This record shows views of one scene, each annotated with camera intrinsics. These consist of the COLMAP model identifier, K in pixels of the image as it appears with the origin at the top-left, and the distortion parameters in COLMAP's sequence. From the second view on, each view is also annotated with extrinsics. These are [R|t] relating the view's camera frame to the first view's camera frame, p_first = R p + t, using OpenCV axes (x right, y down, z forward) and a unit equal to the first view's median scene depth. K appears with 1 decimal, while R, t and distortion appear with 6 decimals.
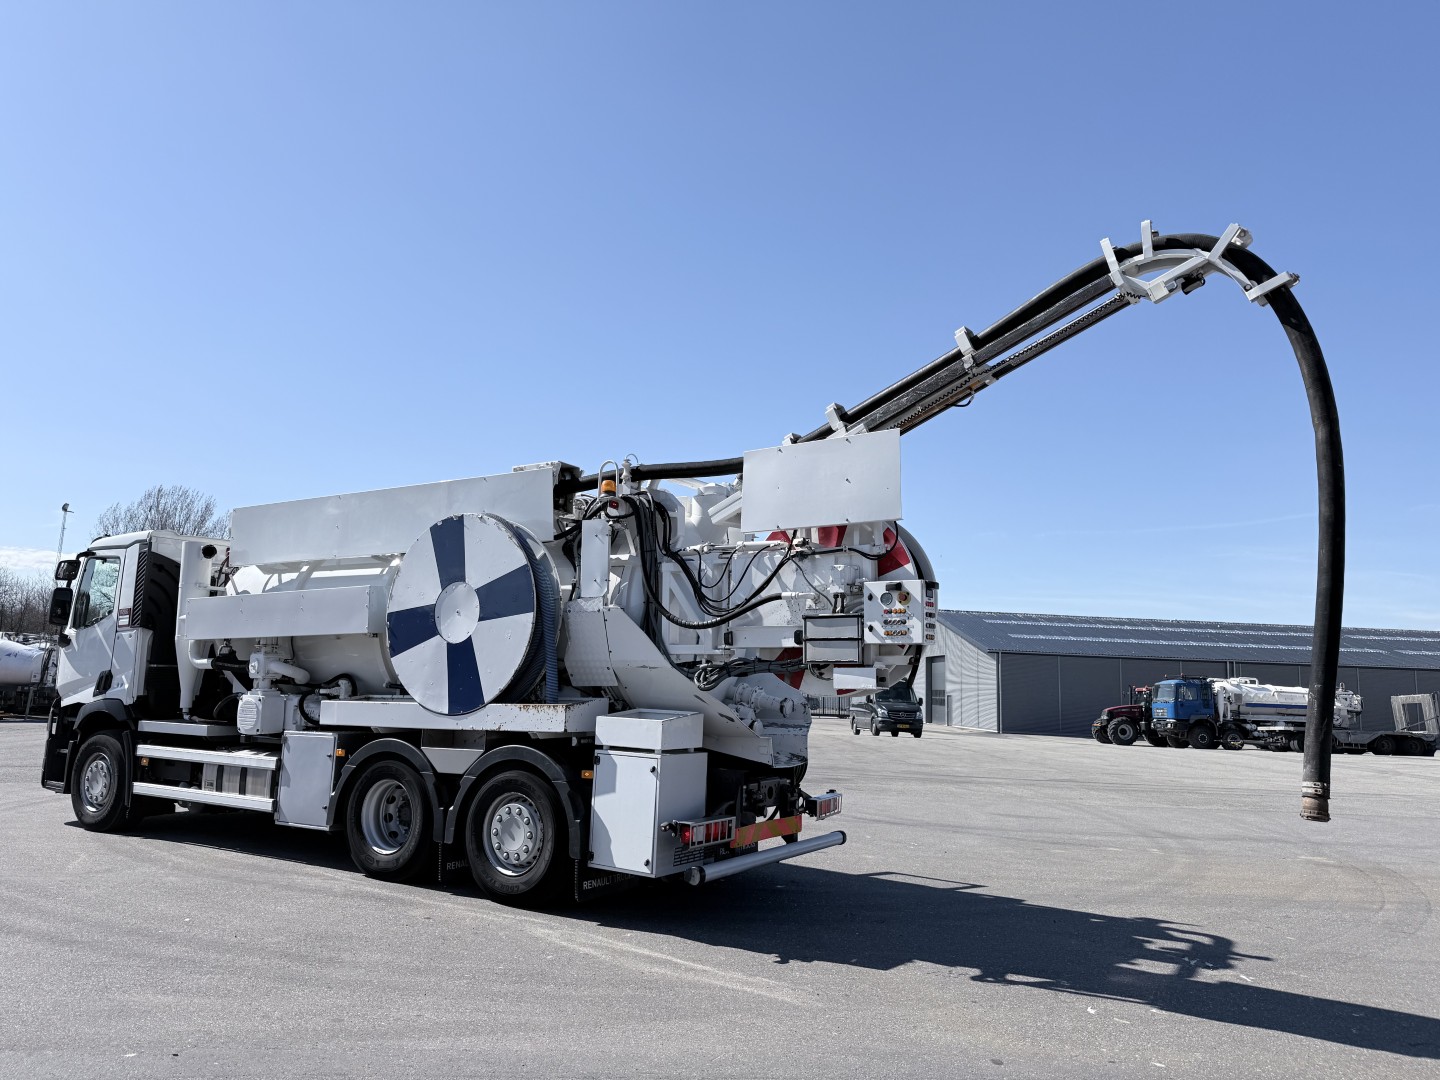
lens RADIAL K [[1023.2, 0, 720.0], [0, 1023.2, 540.0], [0, 0, 1]] dist [-0.007371, -0.068547]
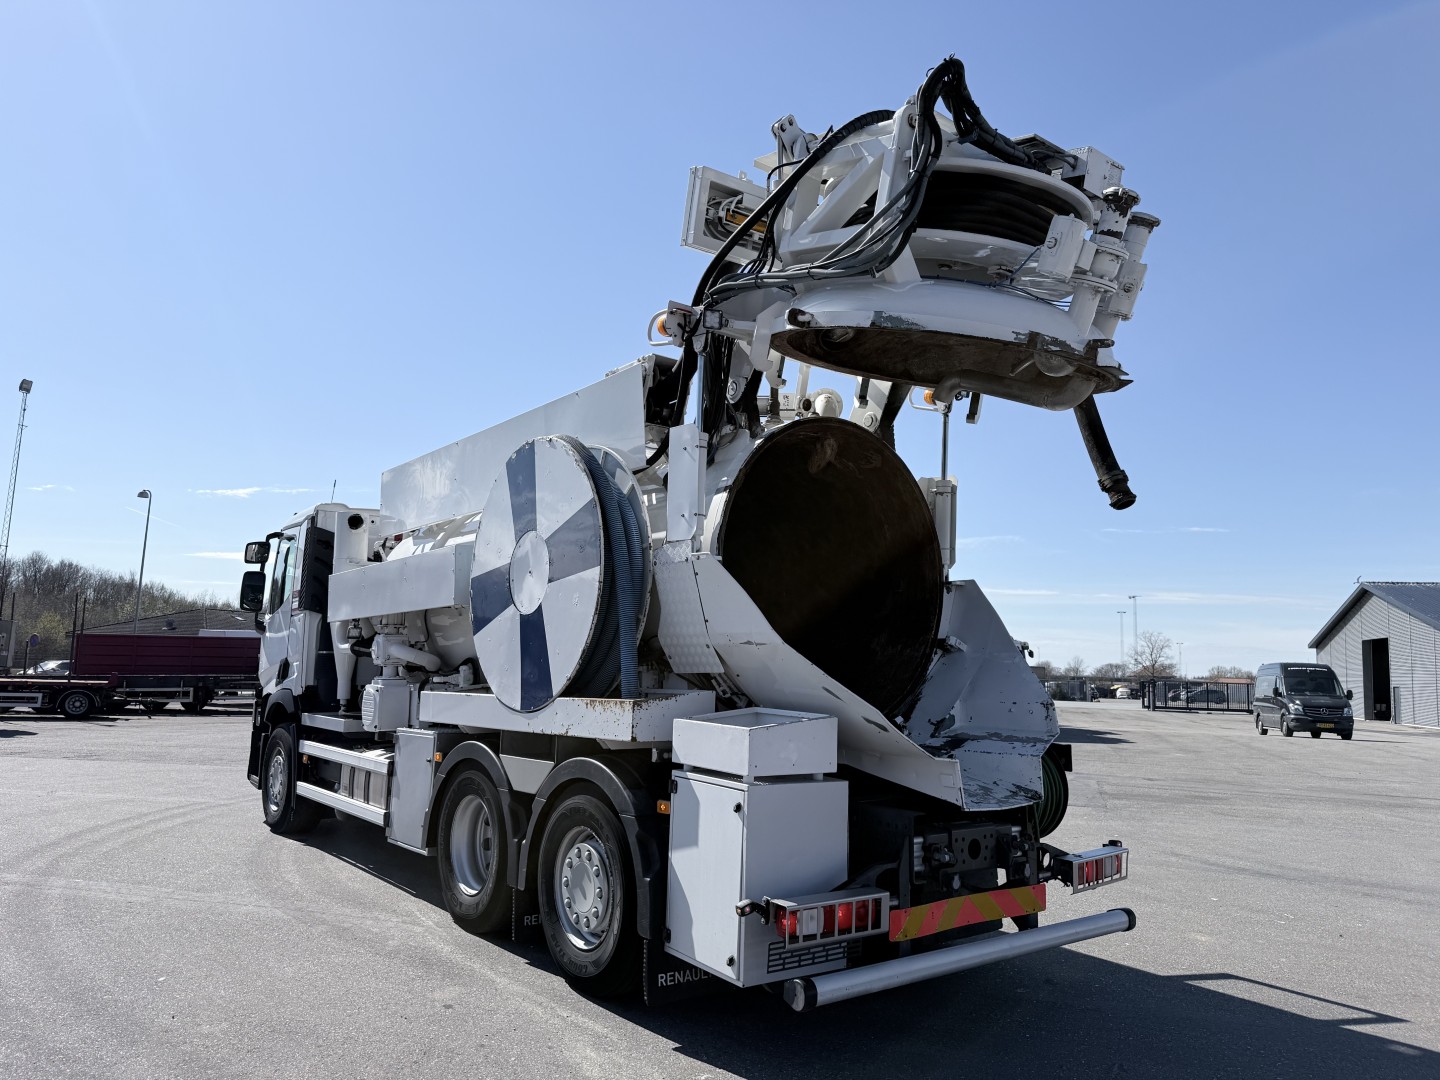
lens RADIAL K [[995.0, 0, 718.1], [0, 995.0, 523.7], [0, 0, 1]] dist [0.004281, -0.056989]
pose [[0.926186, -0.054590, -0.373095, 0.136408], [0.050653, 0.998509, -0.020356, 0.056808], [0.373650, -0.000045, 0.927570, 0.383327]]
